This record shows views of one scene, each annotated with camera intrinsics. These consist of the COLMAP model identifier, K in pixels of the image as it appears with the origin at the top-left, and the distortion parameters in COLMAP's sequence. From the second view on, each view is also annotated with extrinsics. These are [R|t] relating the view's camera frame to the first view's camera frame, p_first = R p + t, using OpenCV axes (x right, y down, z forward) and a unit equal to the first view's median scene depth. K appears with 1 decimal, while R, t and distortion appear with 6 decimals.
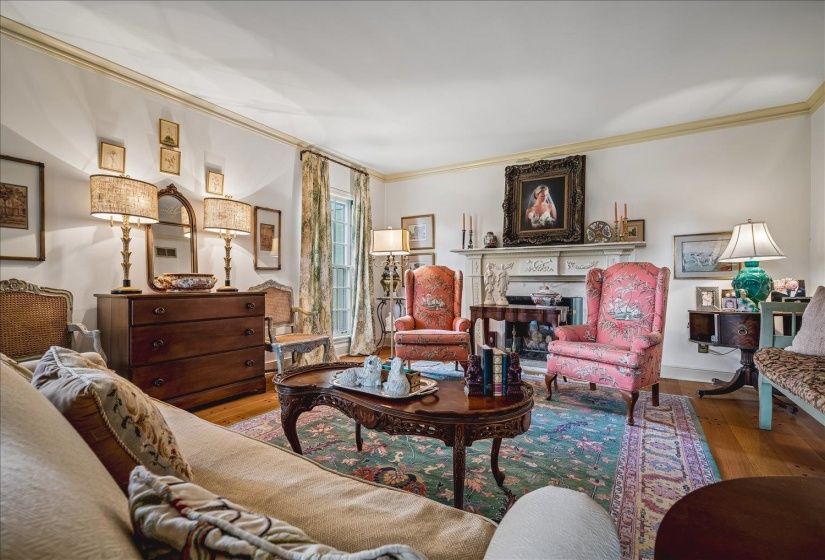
lens RADIAL K [[383.0, 0, 412.9], [0, 383.0, 280.1], [0, 0, 1]] dist [-0.001264, 0.001212]
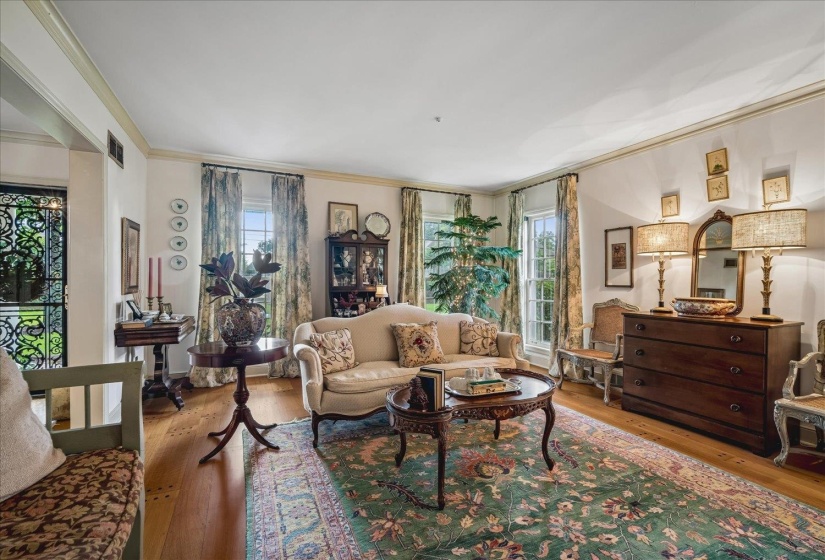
lens RADIAL K [[383.0, 0, 414.0], [0, 383.0, 282.4], [0, 0, 1]] dist [-0.001264, 0.001212]
pose [[-0.559656, -0.004447, -0.828713, 0.778226], [-0.009526, 0.999954, 0.001067, -0.059109], [0.828670, 0.008492, -0.559673, 1.039330]]
